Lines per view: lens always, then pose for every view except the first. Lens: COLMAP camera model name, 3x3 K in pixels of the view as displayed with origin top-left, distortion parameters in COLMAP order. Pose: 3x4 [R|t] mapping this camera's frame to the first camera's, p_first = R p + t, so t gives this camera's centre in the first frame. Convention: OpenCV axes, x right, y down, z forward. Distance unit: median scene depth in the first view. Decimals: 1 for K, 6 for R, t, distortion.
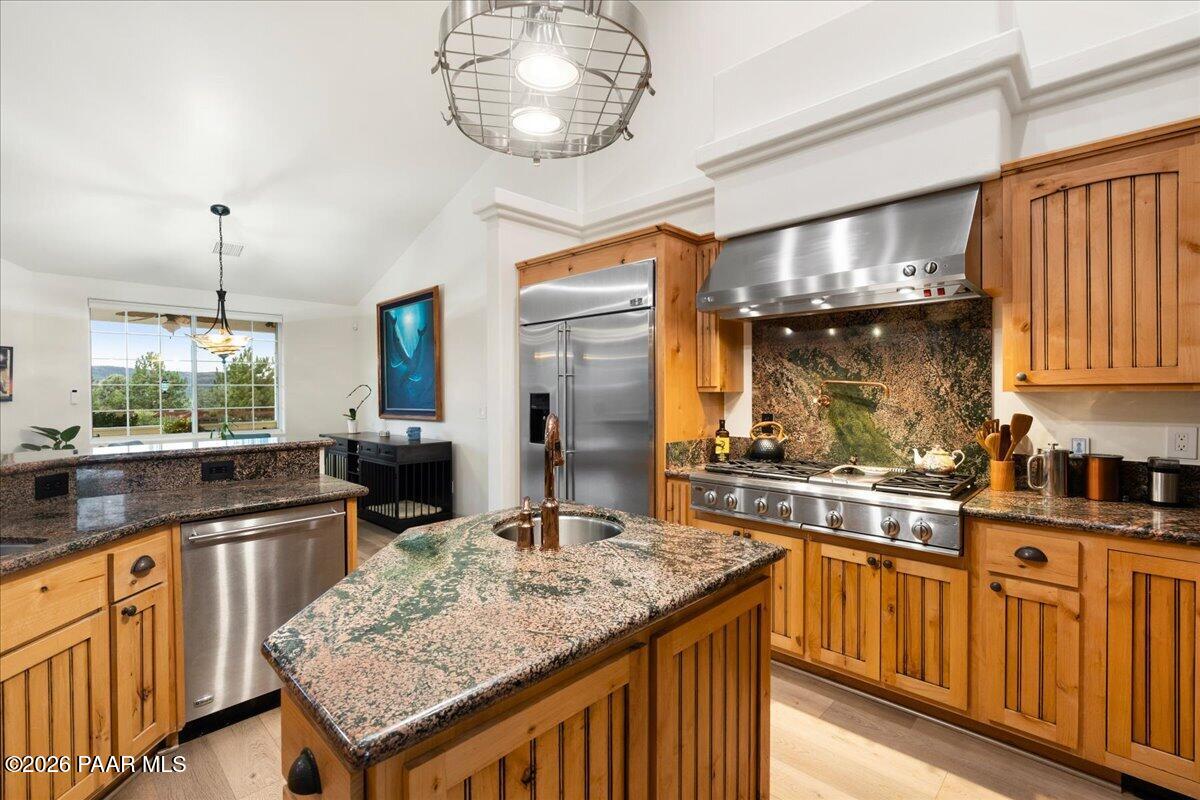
lens RADIAL K [[542.3, 0, 593.8], [0, 542.3, 397.8], [0, 0, 1]] dist [-0.004868, 0.003083]
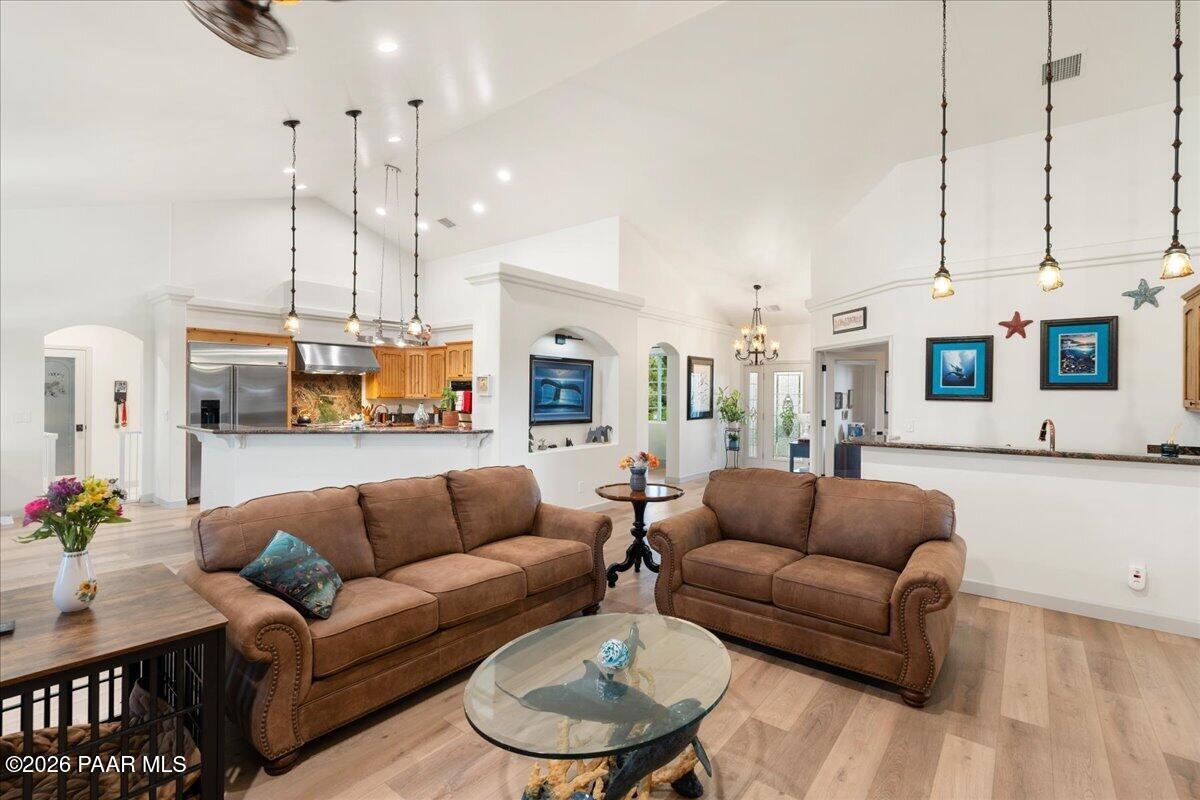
lens RADIAL K [[542.3, 0, 600.0], [0, 542.3, 396.1], [0, 0, 1]] dist [-0.004868, 0.003083]
pose [[-0.098571, -0.000728, 0.995130, -4.056016], [0.009642, 0.999952, 0.001686, -0.023598], [-0.995083, 0.009761, -0.098559, -0.381391]]
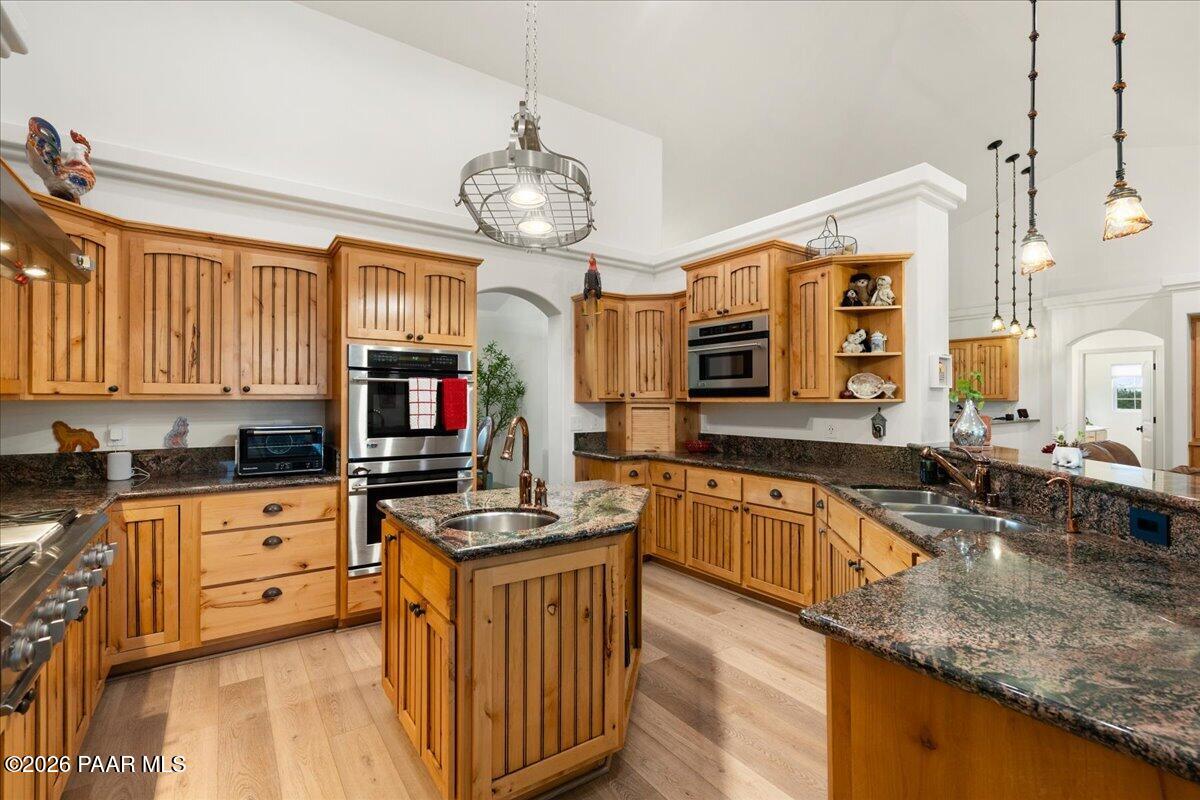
lens RADIAL K [[542.3, 0, 598.5], [0, 542.3, 394.3], [0, 0, 1]] dist [-0.004868, 0.003083]
pose [[-0.981659, 0.001763, 0.190635, -0.418182], [0.002293, 0.999994, 0.002556, -0.022209], [-0.190629, 0.002946, -0.981658, 1.901215]]
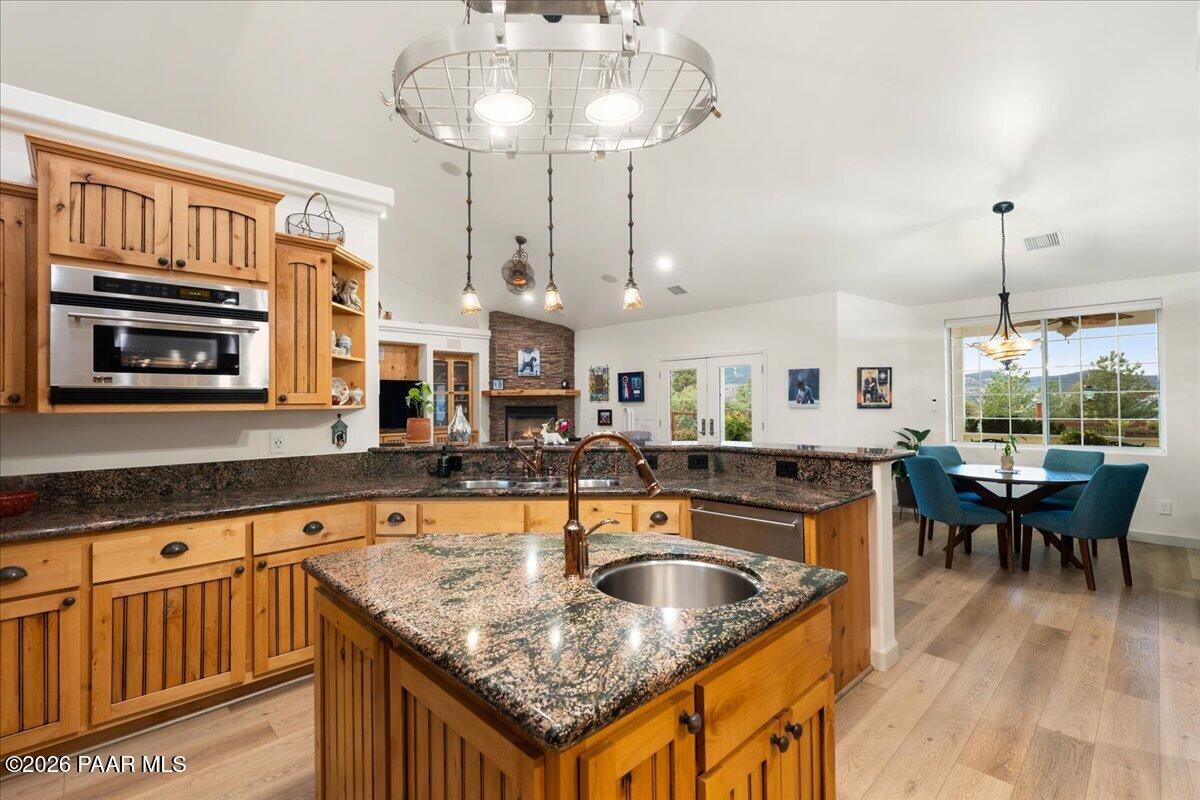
lens RADIAL K [[542.3, 0, 601.8], [0, 542.3, 395.2], [0, 0, 1]] dist [-0.004868, 0.003083]
pose [[-0.034972, -0.012457, -0.999311, 0.678821], [-0.005064, 0.999912, -0.012287, -0.014565], [0.999375, 0.004631, -0.035032, 0.860435]]
